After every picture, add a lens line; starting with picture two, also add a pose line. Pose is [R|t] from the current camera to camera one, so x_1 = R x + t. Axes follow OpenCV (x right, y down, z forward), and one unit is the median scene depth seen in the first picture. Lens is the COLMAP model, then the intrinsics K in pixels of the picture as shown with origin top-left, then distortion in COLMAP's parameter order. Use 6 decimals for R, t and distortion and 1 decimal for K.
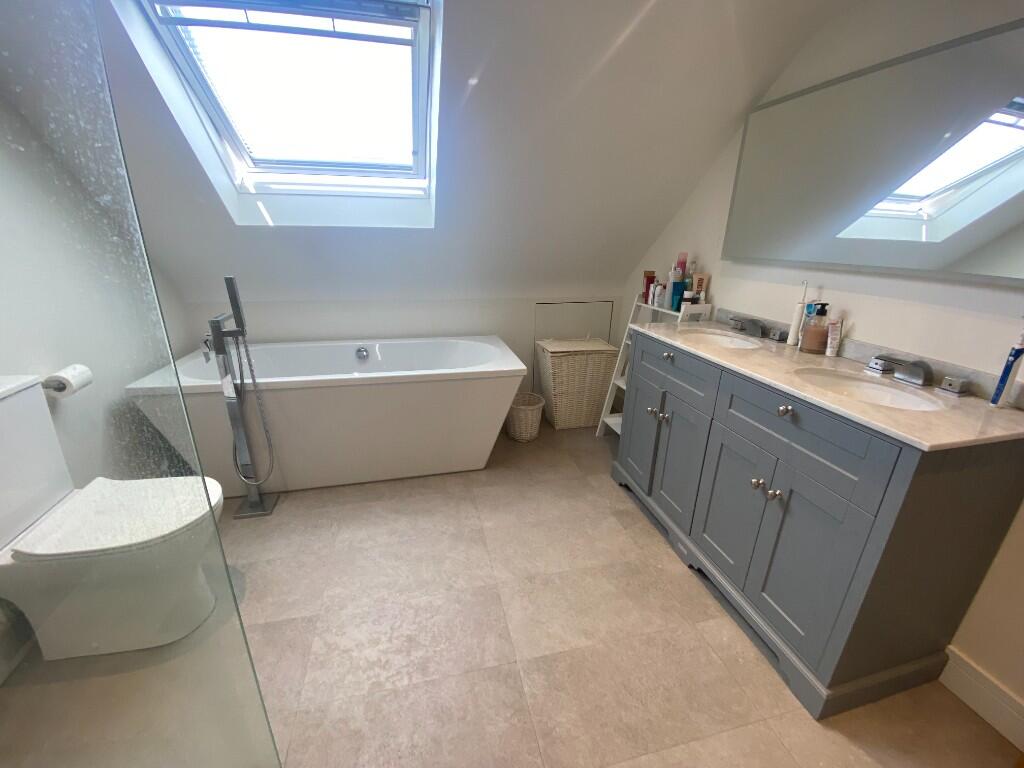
lens RADIAL K [[420.2, 0, 514.2], [0, 420.2, 378.9], [0, 0, 1]] dist [0.029049, -0.001552]
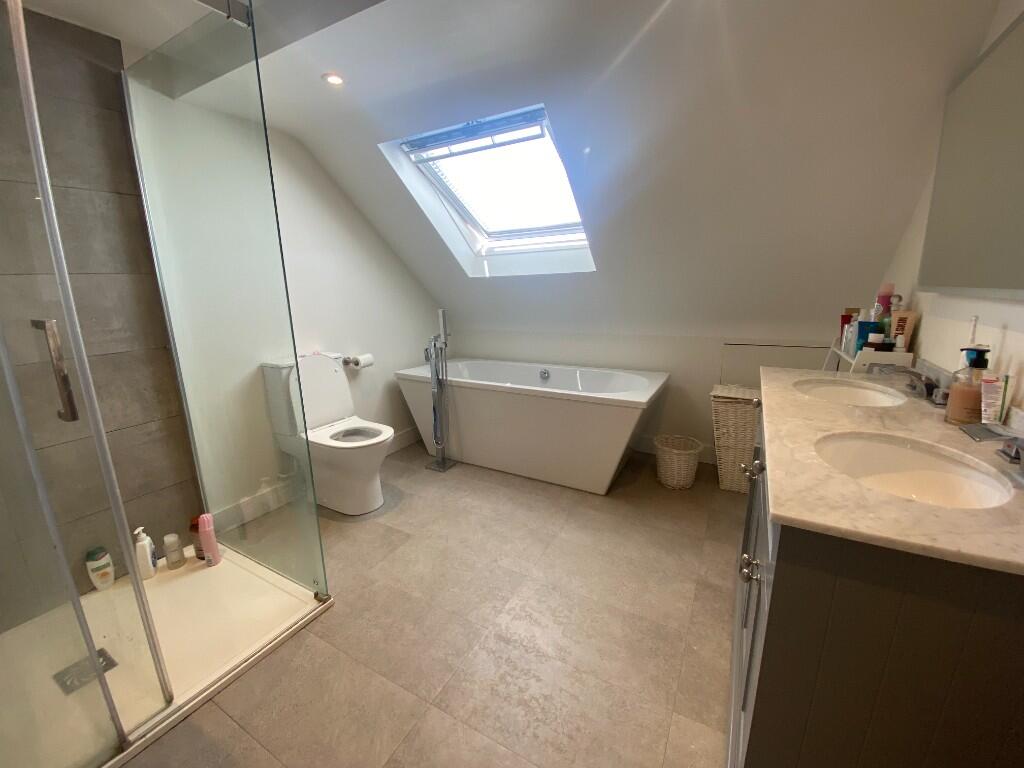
lens RADIAL K [[420.2, 0, 523.0], [0, 420.2, 383.6], [0, 0, 1]] dist [0.029049, -0.001552]
pose [[0.739918, 0.121564, -0.661622, 0.514719], [-0.188471, 0.981608, -0.030417, 0.017395], [0.645755, 0.147202, 0.749221, 0.066102]]
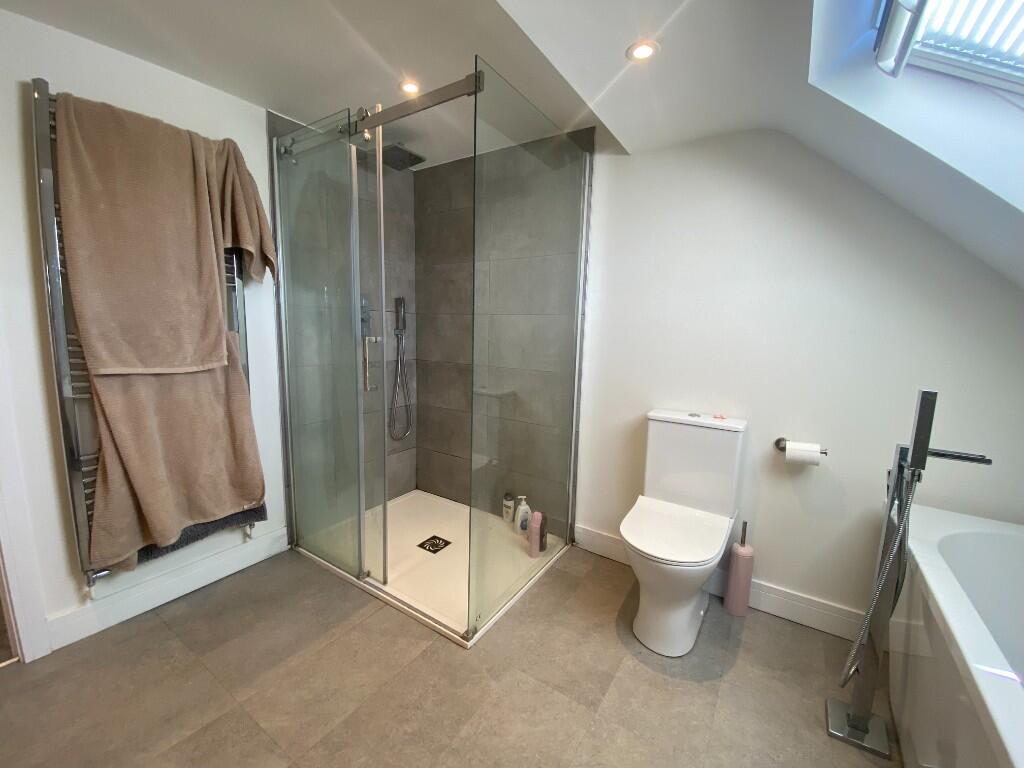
lens RADIAL K [[420.2, 0, 511.6], [0, 420.2, 383.4], [0, 0, 1]] dist [0.029049, -0.001552]
pose [[-0.740234, 0.061304, -0.669549, 0.188028], [-0.255307, 0.895618, 0.364262, -0.268853], [0.621991, 0.440580, -0.647315, 0.852364]]
